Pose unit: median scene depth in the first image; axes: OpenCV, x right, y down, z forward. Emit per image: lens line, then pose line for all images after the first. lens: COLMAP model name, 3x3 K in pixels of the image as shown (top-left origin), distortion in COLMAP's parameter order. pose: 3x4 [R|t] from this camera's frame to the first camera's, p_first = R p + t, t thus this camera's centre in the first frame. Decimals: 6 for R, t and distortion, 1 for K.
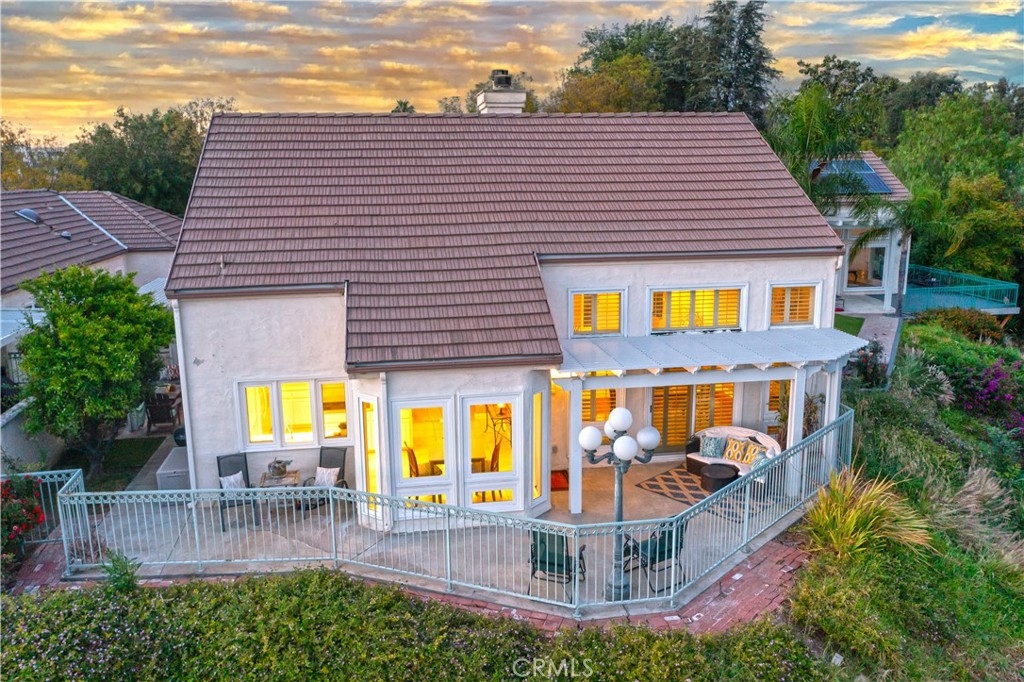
lens RADIAL K [[819.6, 0, 512.0], [0, 819.6, 341.0], [0, 0, 1]] dist [-0.003732, 0.009955]
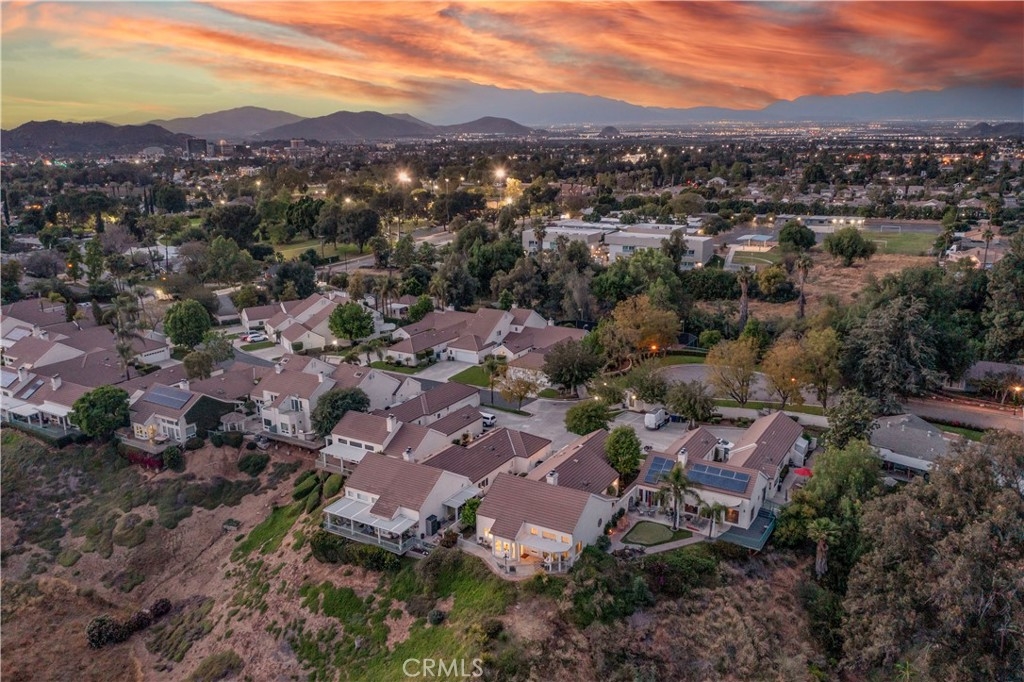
lens RADIAL K [[819.6, 0, 512.0], [0, 819.6, 341.0], [0, 0, 1]] dist [-0.003732, 0.009955]
pose [[0.766244, 0.168171, -0.620152, 3.635687], [-0.136518, 0.985716, 0.098626, -2.076425], [0.627880, 0.009091, 0.778257, -3.976346]]
